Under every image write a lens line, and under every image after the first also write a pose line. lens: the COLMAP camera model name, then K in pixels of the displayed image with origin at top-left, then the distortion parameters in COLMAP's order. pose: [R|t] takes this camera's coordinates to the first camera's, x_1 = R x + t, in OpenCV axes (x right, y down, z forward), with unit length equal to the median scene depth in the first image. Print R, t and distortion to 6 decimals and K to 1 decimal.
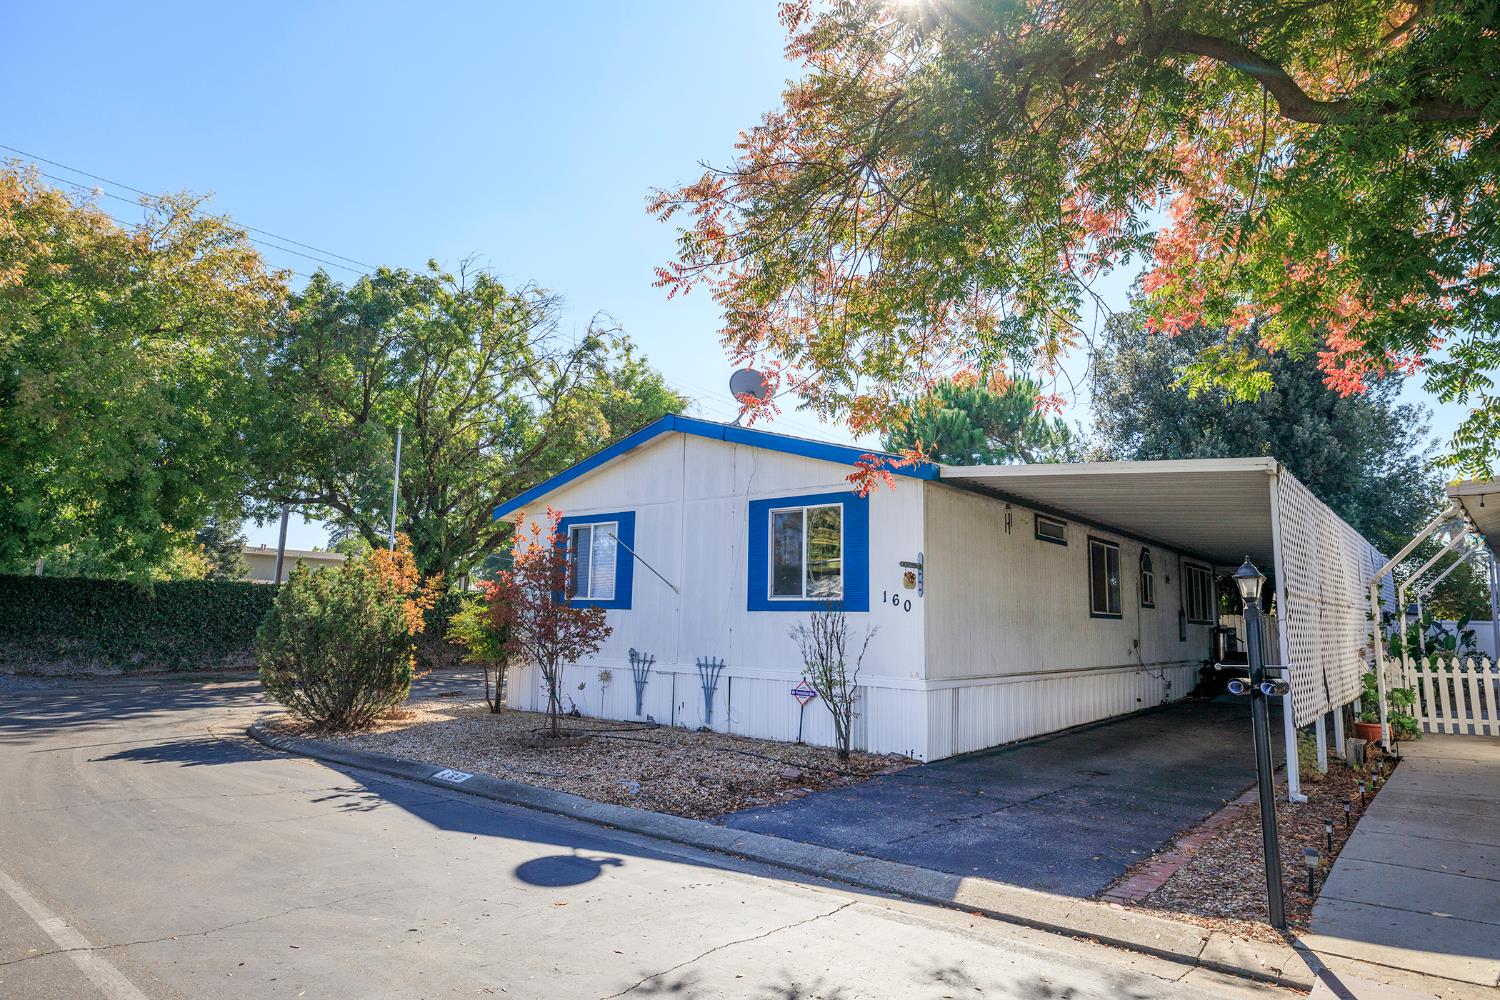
lens RADIAL K [[883.6, 0, 750.0], [0, 883.6, 500.0], [0, 0, 1]] dist [0.002750, 0.001268]
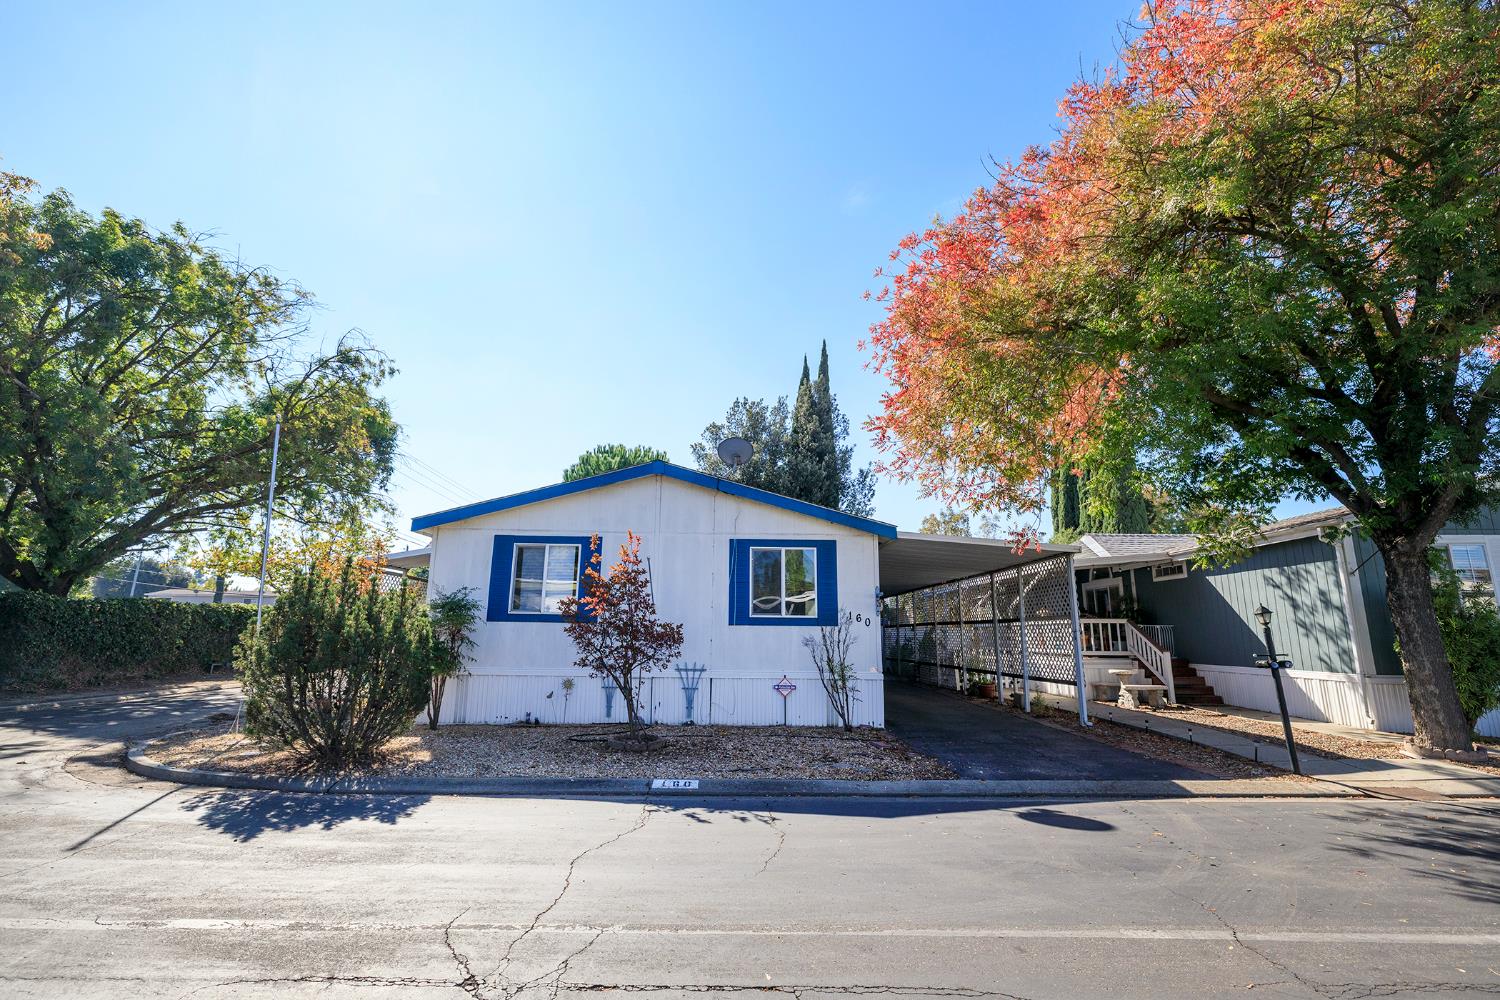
lens RADIAL K [[660.0, 0, 750.0], [0, 660.0, 500.0], [0, 0, 1]] dist [-0.010107, 0.000093]
pose [[0.757458, 0.120564, 0.641655, -0.624287], [-0.085799, 0.992660, -0.085233, 0.025033], [-0.647221, 0.009507, 0.762243, 0.256218]]
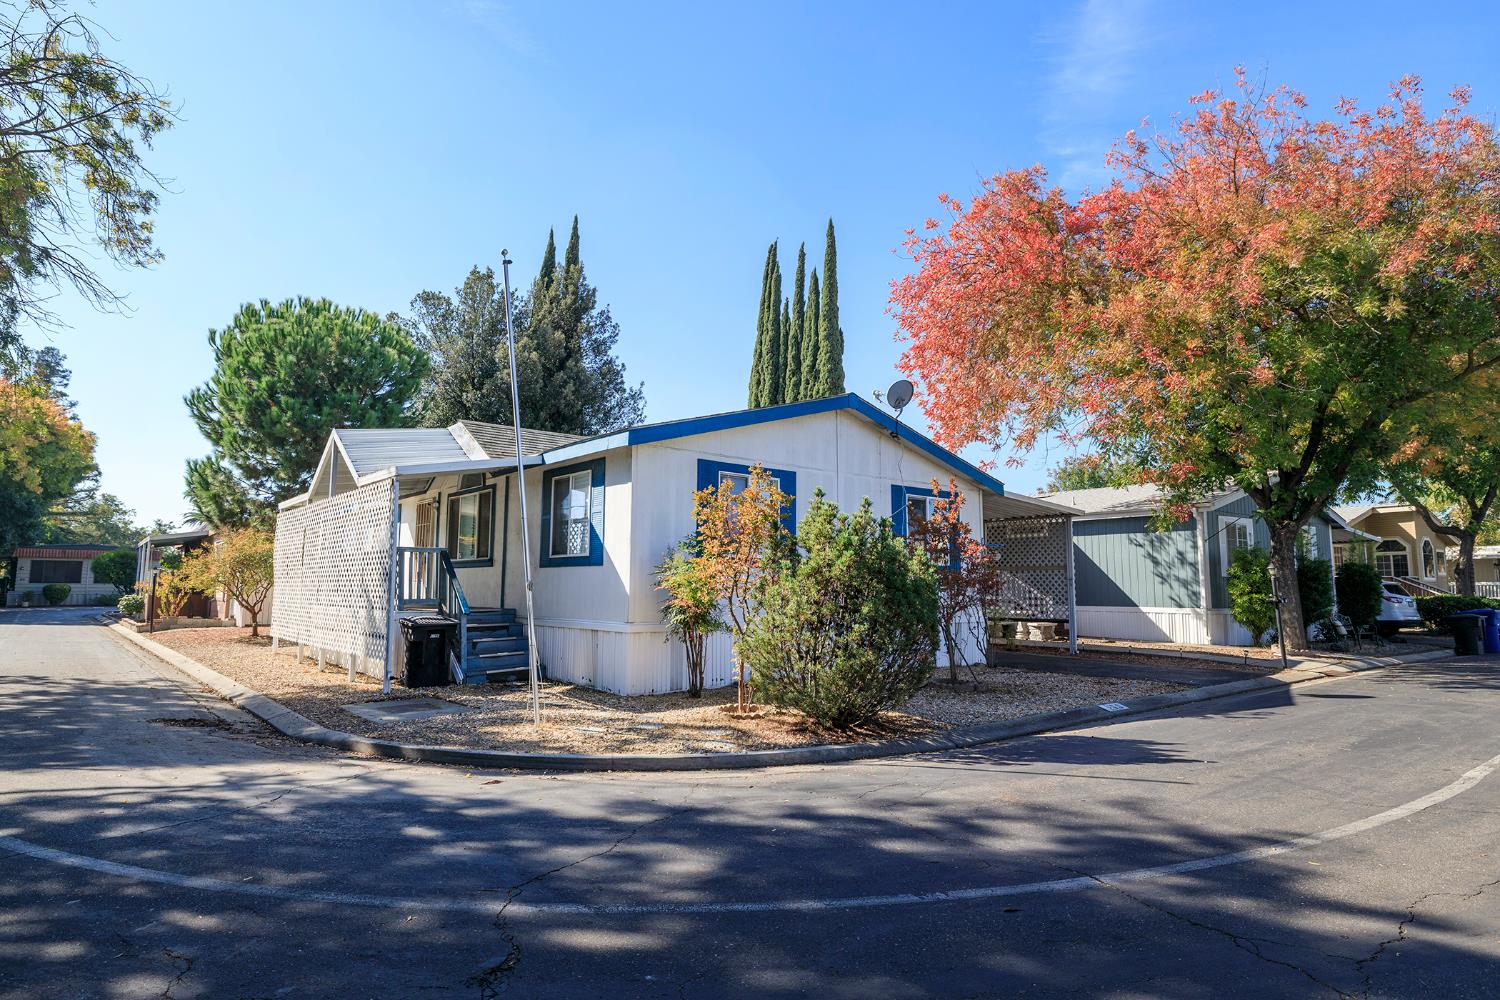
lens RADIAL K [[828.5, 0, 750.0], [0, 828.5, 500.0], [0, 0, 1]] dist [0.001550, 0.000293]
pose [[0.190687, 0.089403, 0.977571, -1.221052], [-0.134966, 0.988775, -0.064101, 0.129743], [-0.972329, -0.119716, 0.200612, 0.990959]]
